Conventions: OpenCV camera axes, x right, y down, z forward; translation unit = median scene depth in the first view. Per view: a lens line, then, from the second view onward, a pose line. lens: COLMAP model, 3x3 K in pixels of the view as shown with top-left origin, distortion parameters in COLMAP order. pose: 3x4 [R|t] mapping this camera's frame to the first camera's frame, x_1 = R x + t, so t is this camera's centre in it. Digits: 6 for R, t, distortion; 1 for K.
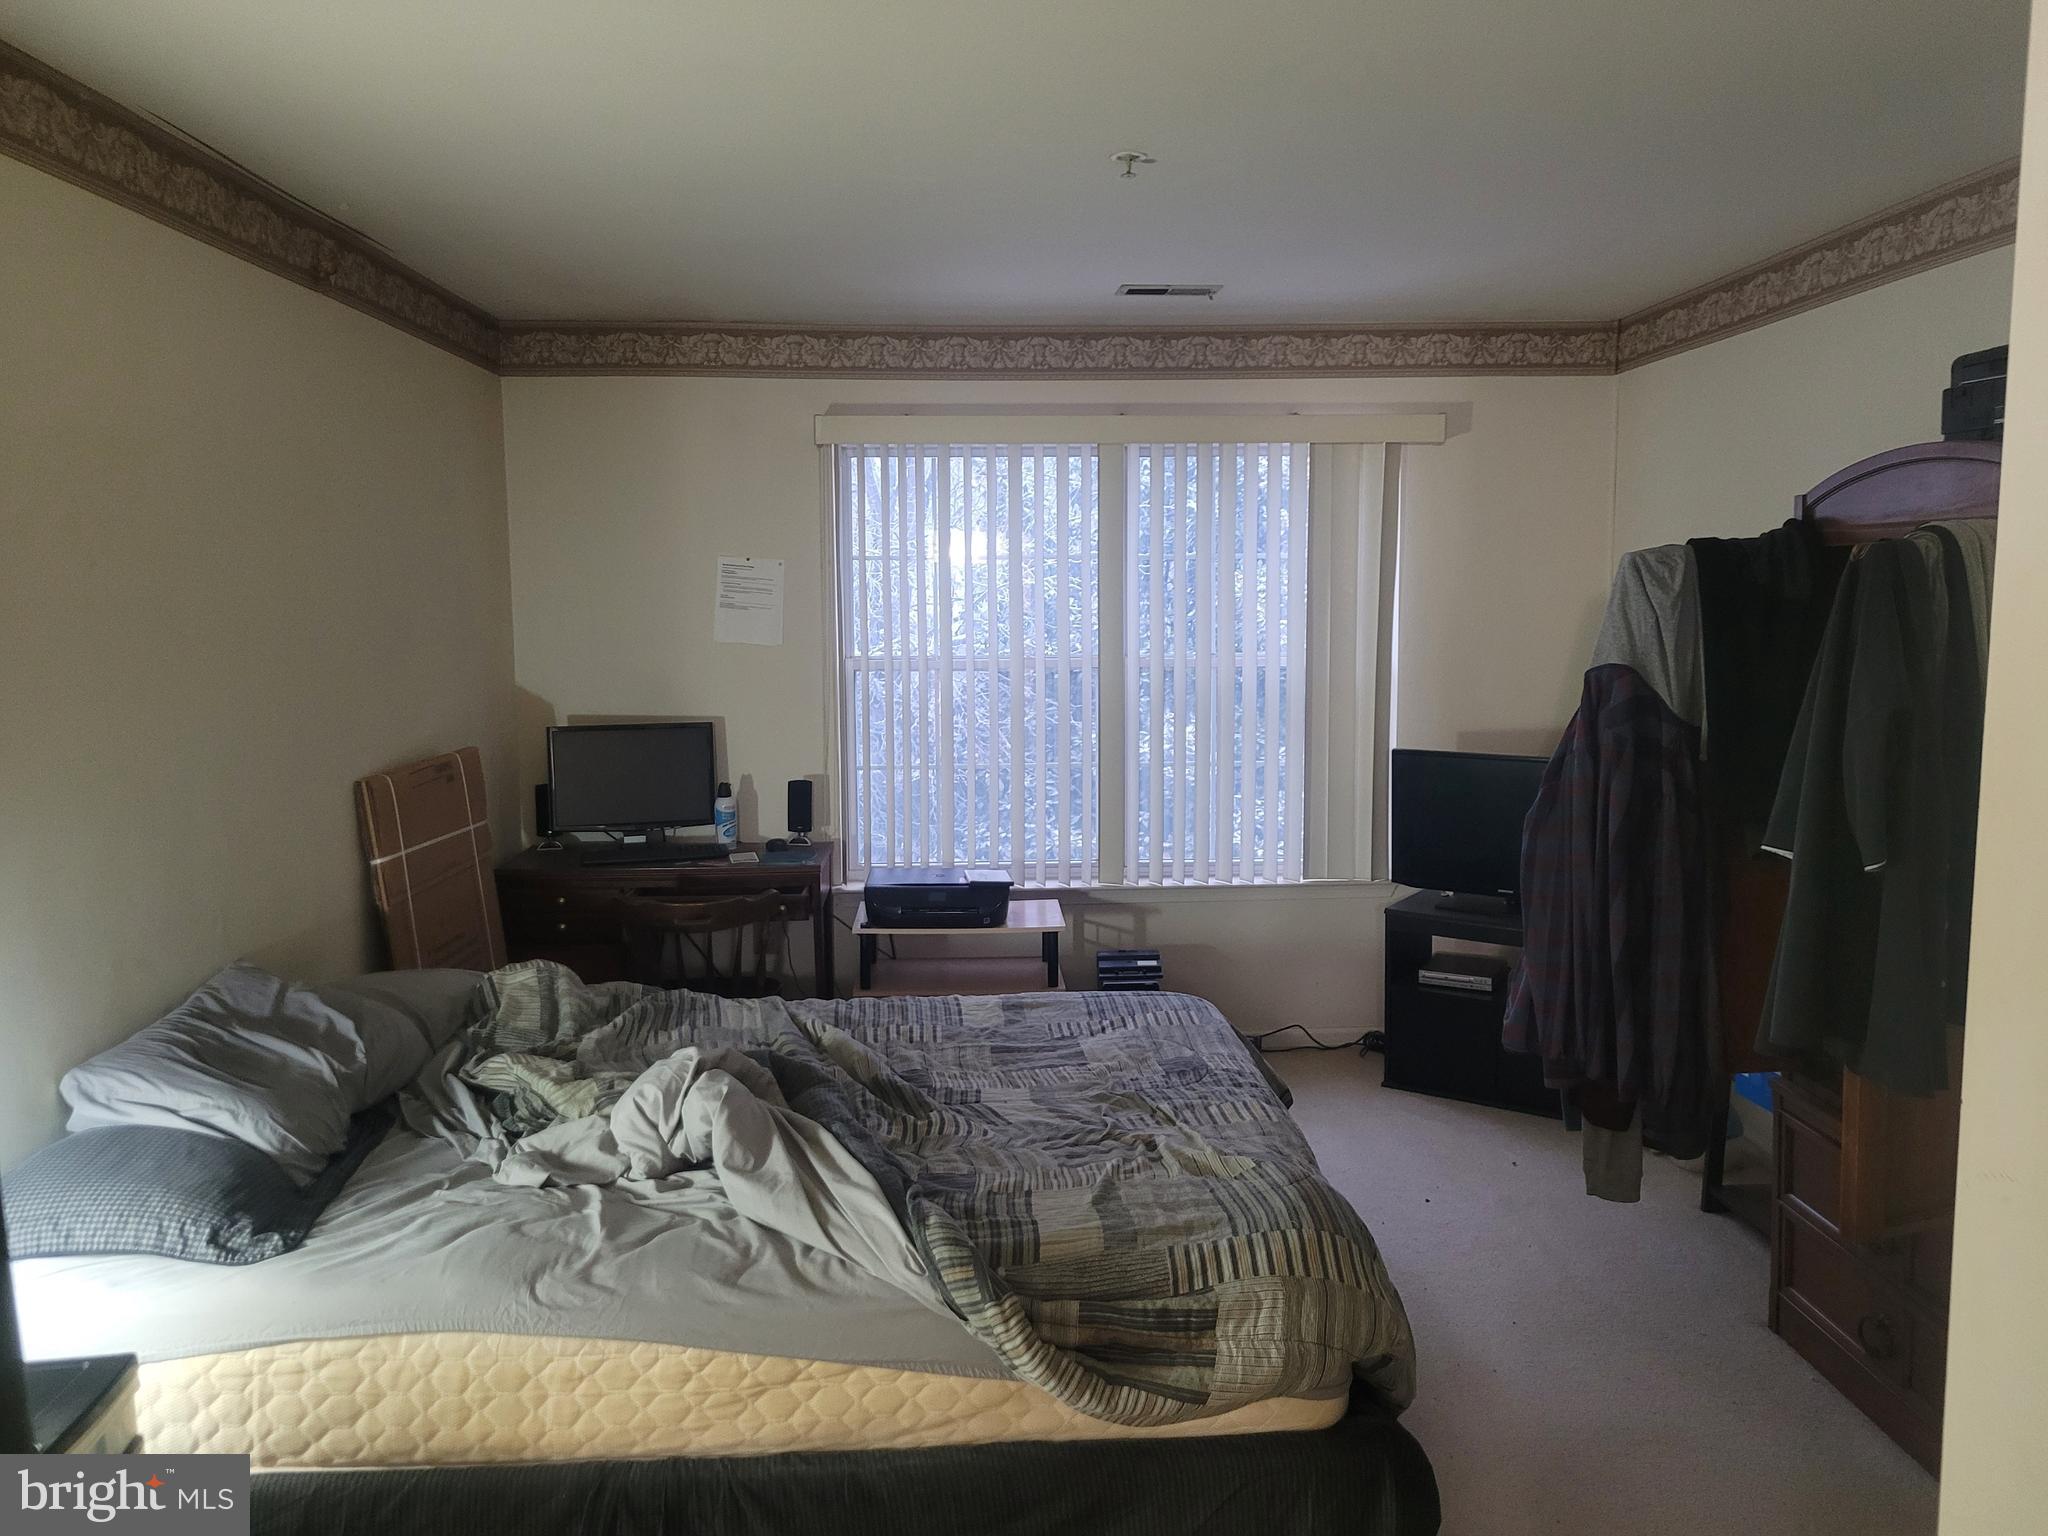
lens RADIAL K [[1543.8, 0, 1024.5], [0, 1543.8, 770.0], [0, 0, 1]] dist [0.000911, -0.015463]
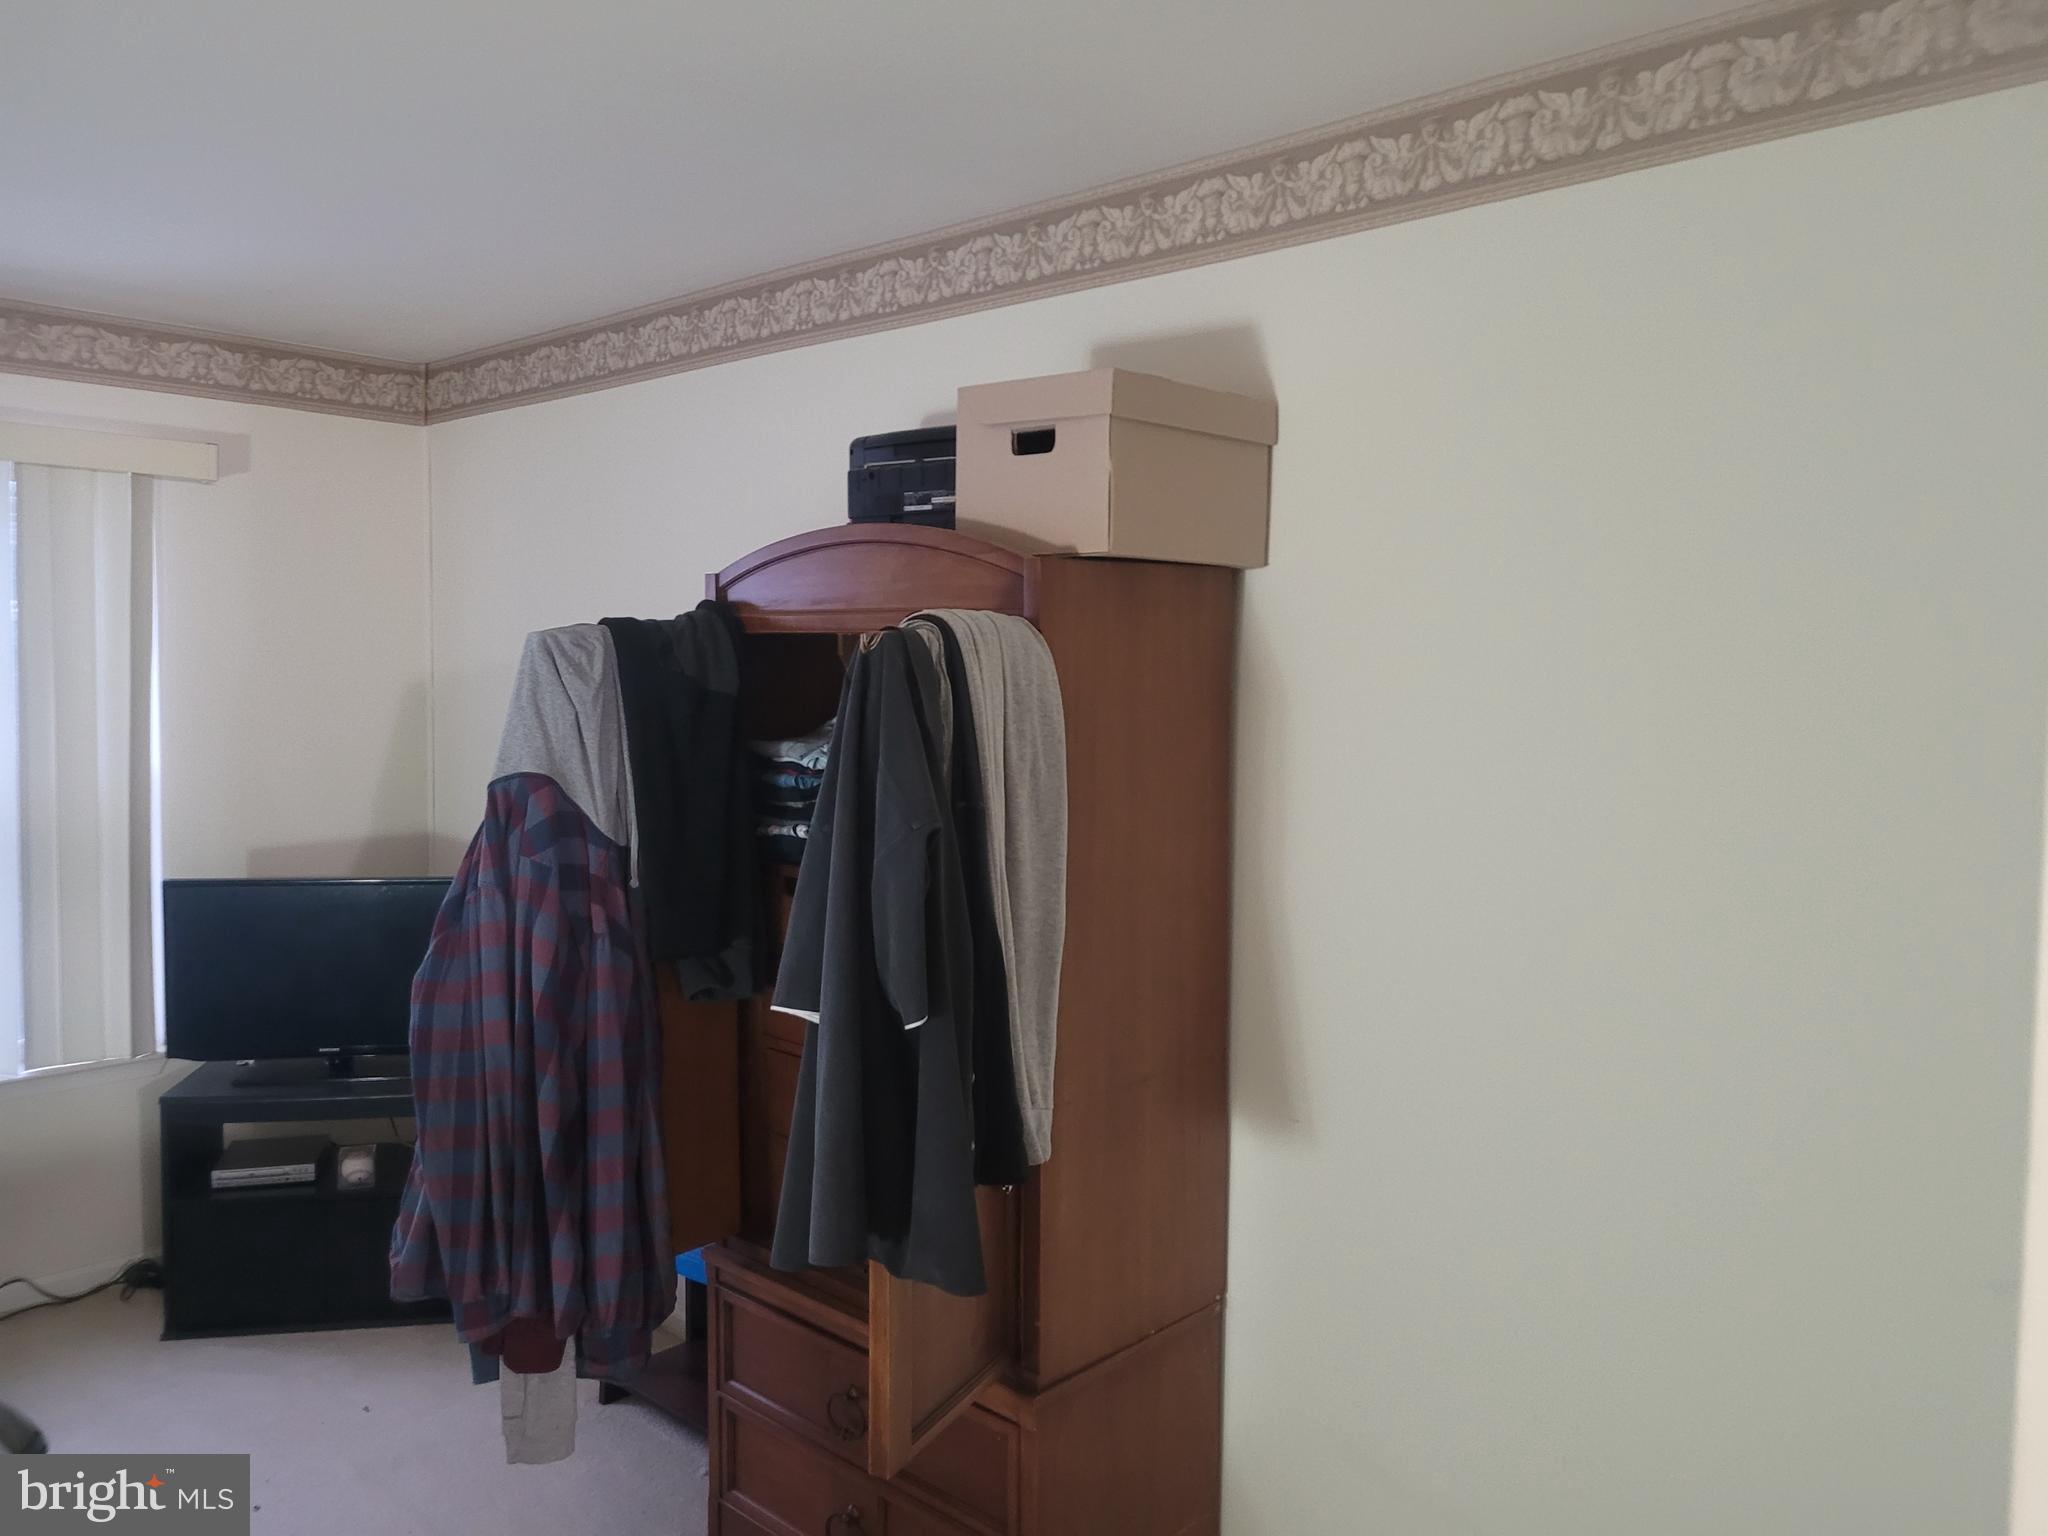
lens RADIAL K [[1543.8, 0, 1017.9], [0, 1543.8, 742.3], [0, 0, 1]] dist [0.000911, -0.015463]
pose [[0.704015, -0.011862, 0.710086, 0.002046], [0.059913, 0.997288, -0.042741, -0.035468], [-0.707654, 0.072634, 0.702816, 0.271227]]
